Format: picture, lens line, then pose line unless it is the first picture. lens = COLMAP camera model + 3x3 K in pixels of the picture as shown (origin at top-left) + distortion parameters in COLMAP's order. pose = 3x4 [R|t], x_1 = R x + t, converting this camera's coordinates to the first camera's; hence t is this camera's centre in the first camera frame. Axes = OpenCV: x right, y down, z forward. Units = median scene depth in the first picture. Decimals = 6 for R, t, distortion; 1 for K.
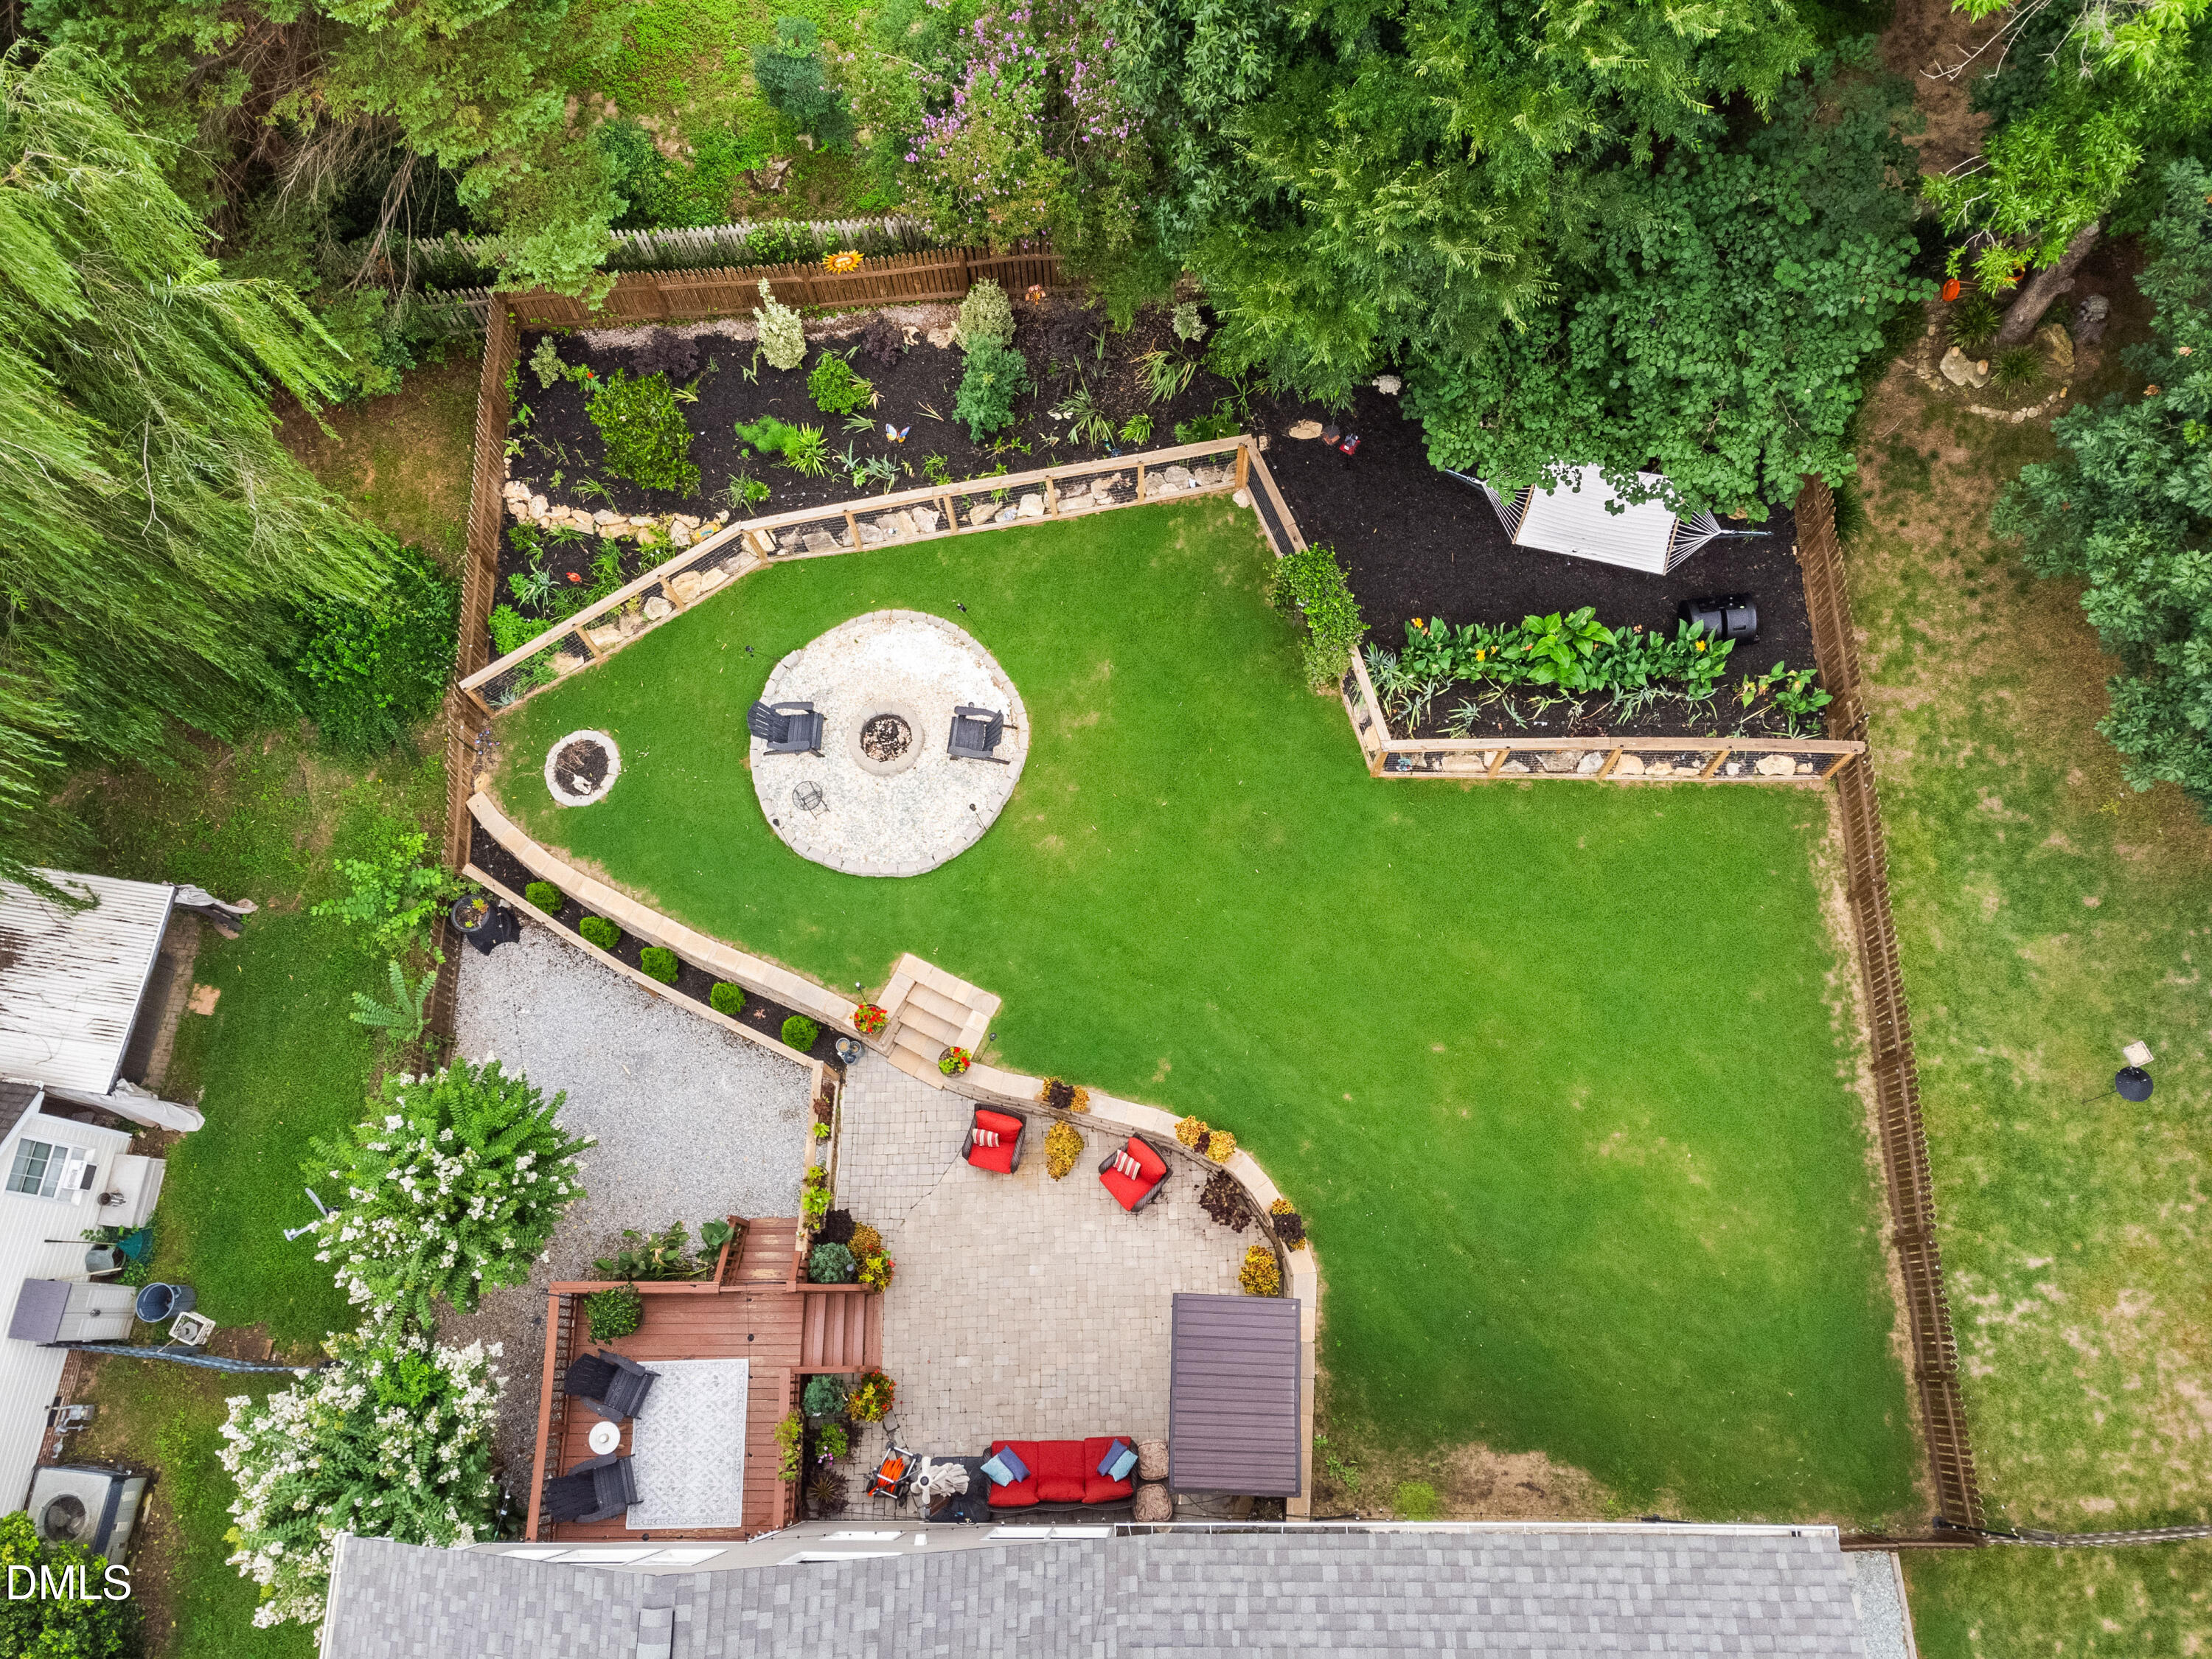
lens RADIAL K [[1667.8, 0, 1120.1], [0, 1667.8, 832.6], [0, 0, 1]] dist [-0.052873, 0.093826]
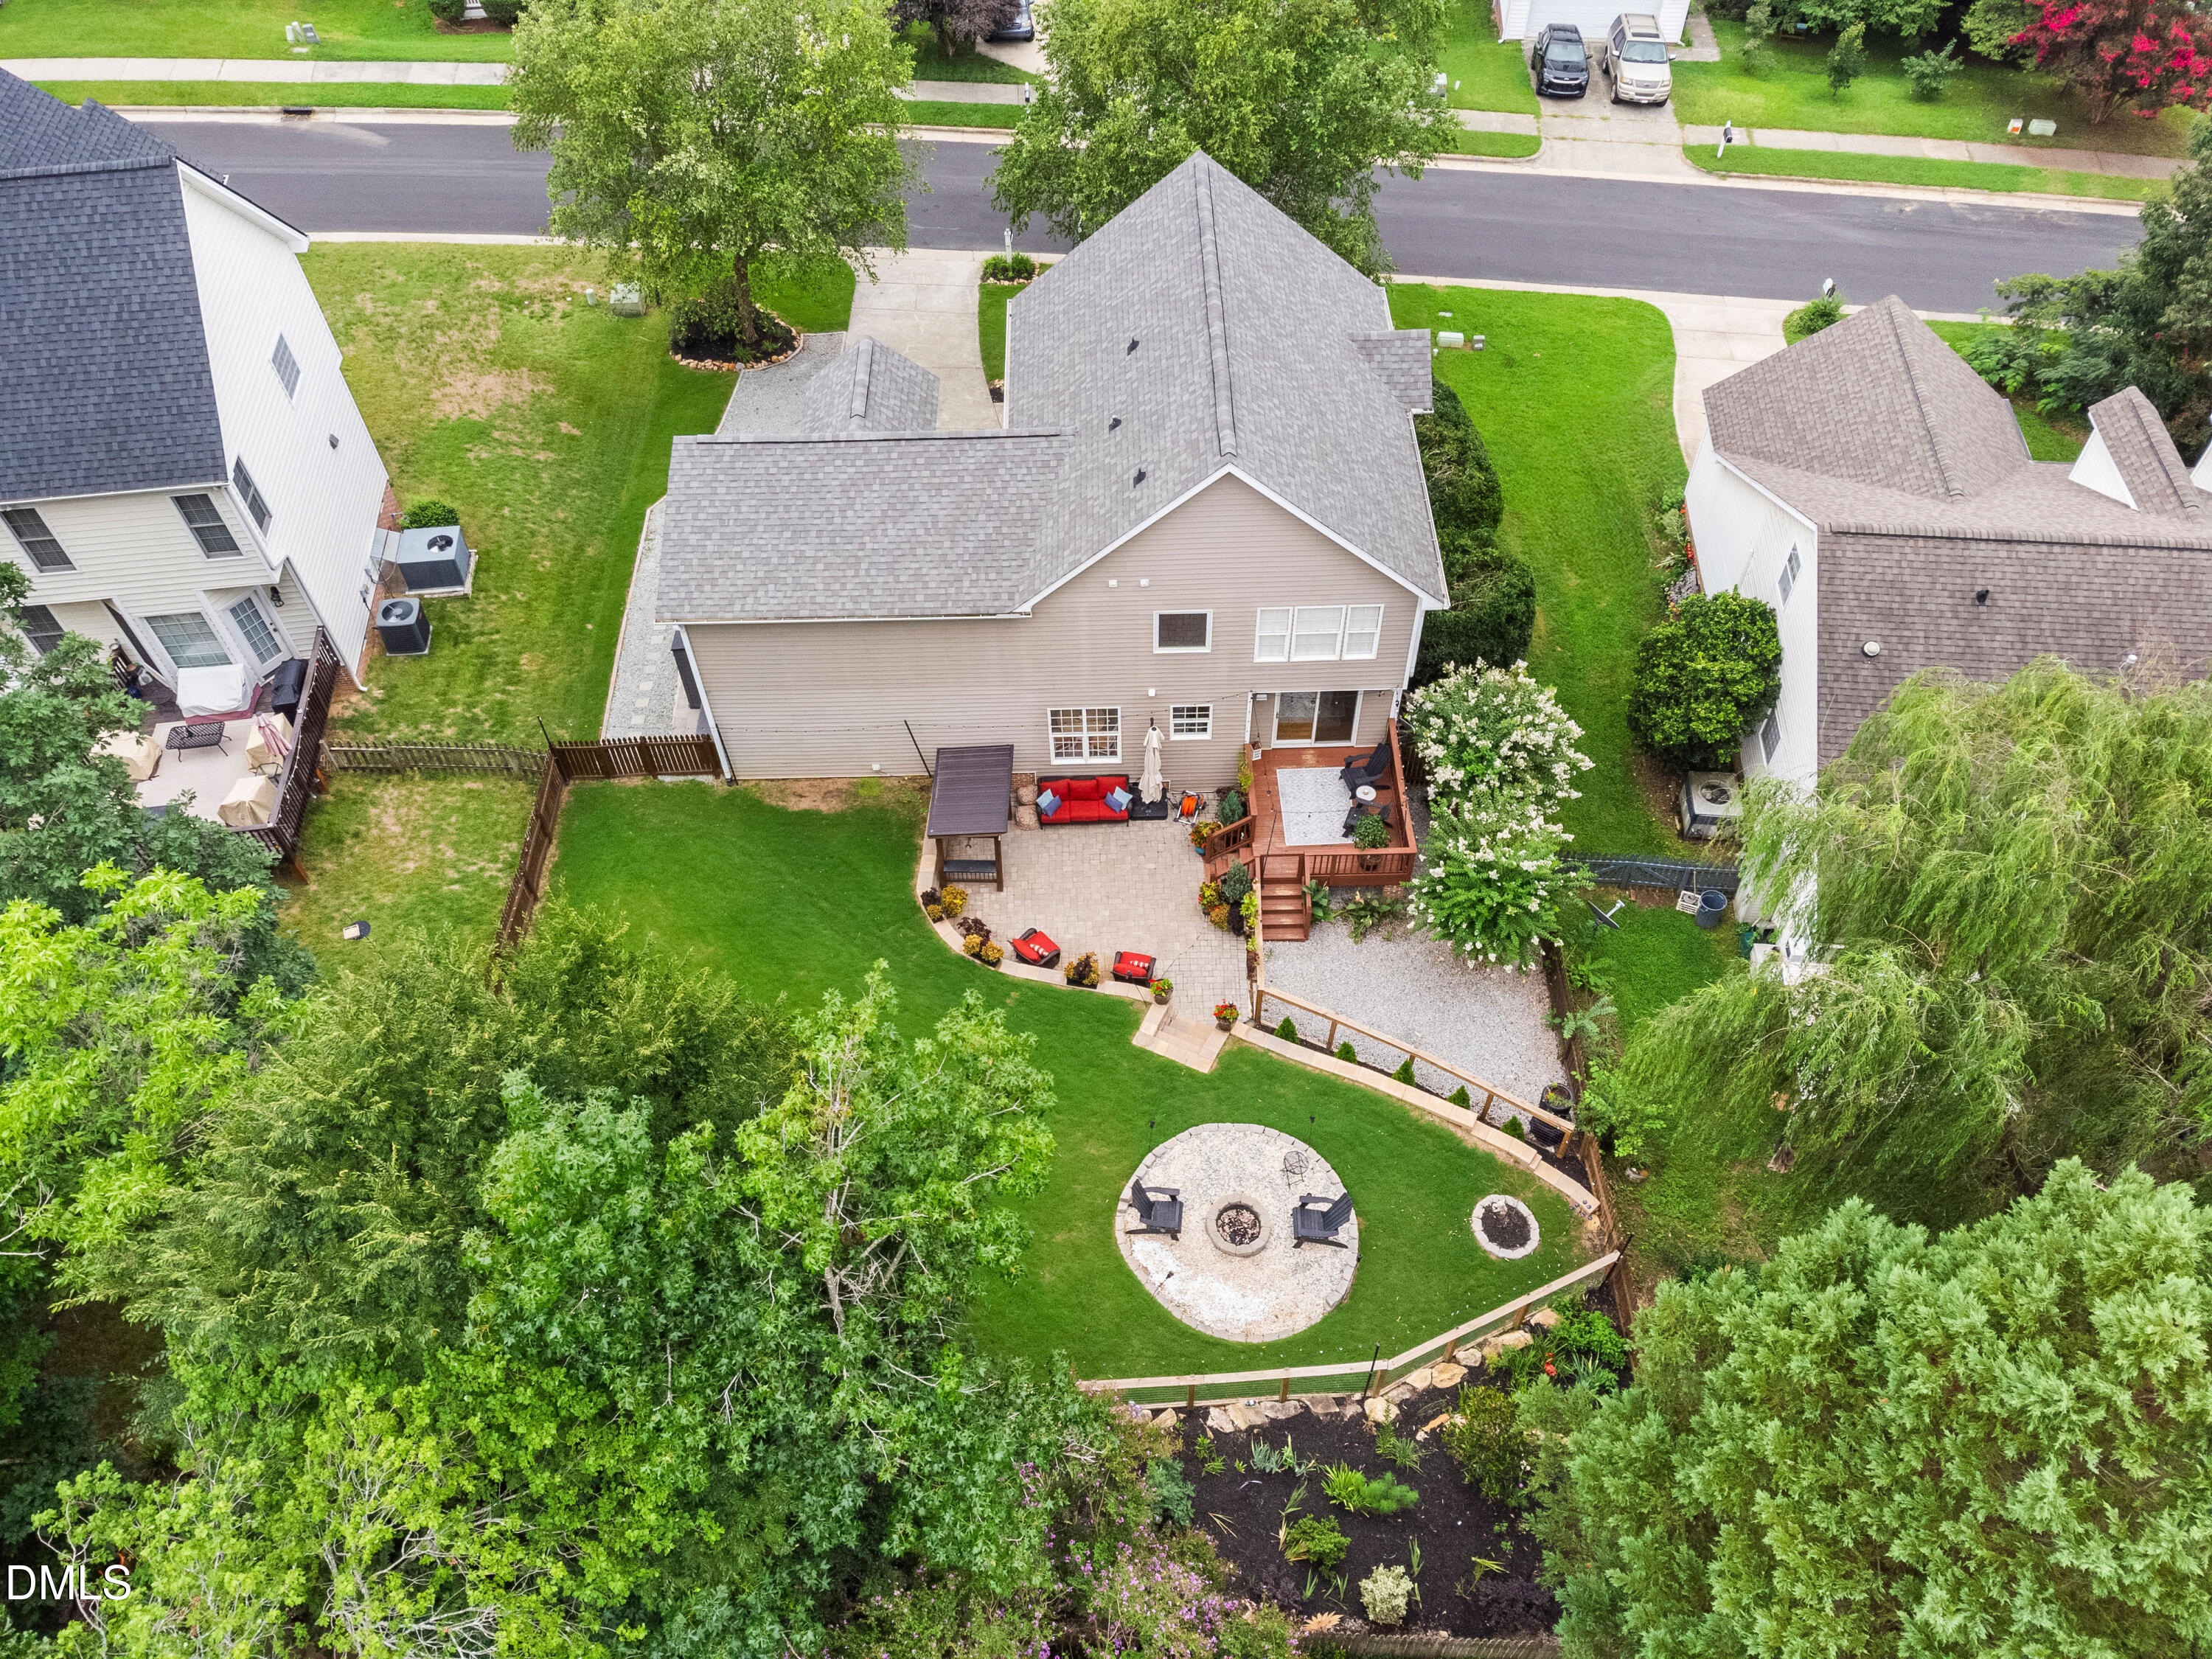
lens RADIAL K [[1620.7, 0, 1106.0], [0, 1620.7, 829.5], [0, 0, 1]] dist [0.010210, 0.008864]
pose [[-0.998569, 0.040568, 0.034835, -0.102424], [0.006675, -0.551798, 0.833951, -0.887530], [0.053054, 0.832990, 0.550738, 0.137933]]
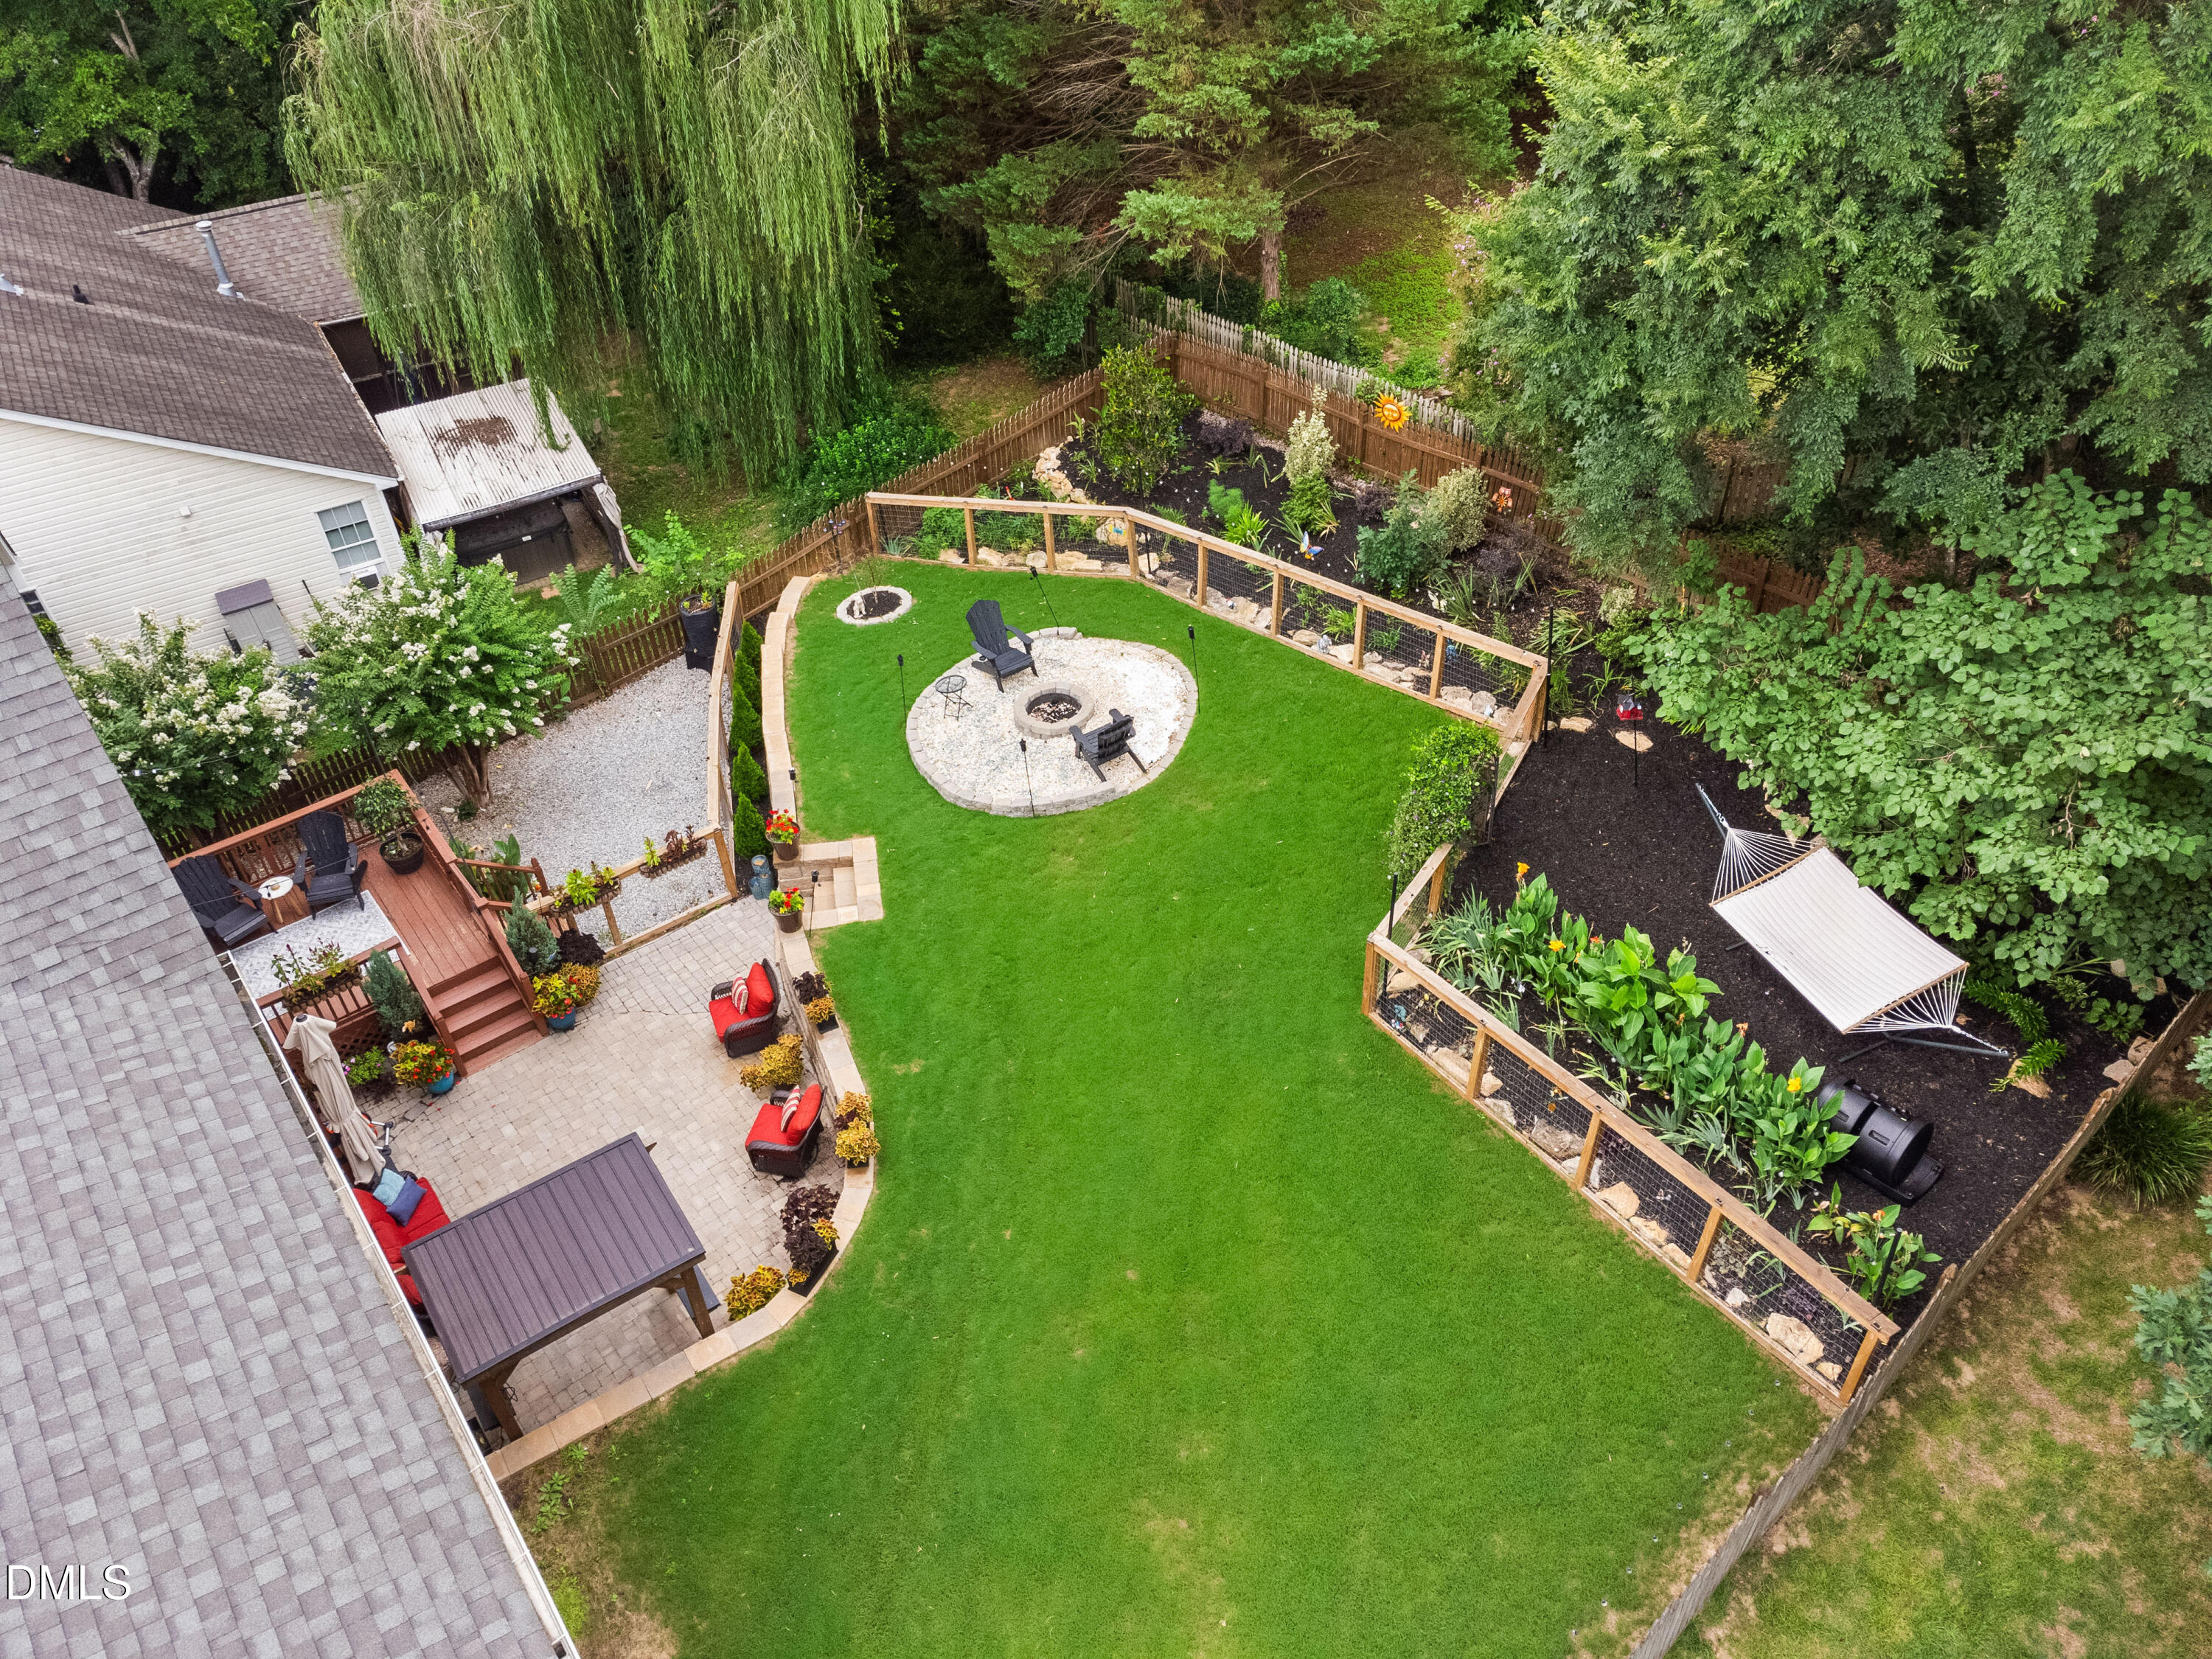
lens RADIAL K [[1667.8, 0, 1120.1], [0, 1667.8, 832.6], [0, 0, 1]] dist [-0.052873, 0.093826]
pose [[0.602961, 0.537378, -0.589629, 0.491499], [-0.753873, 0.625595, -0.200763, 0.153119], [0.260984, 0.565558, 0.782325, 0.322705]]
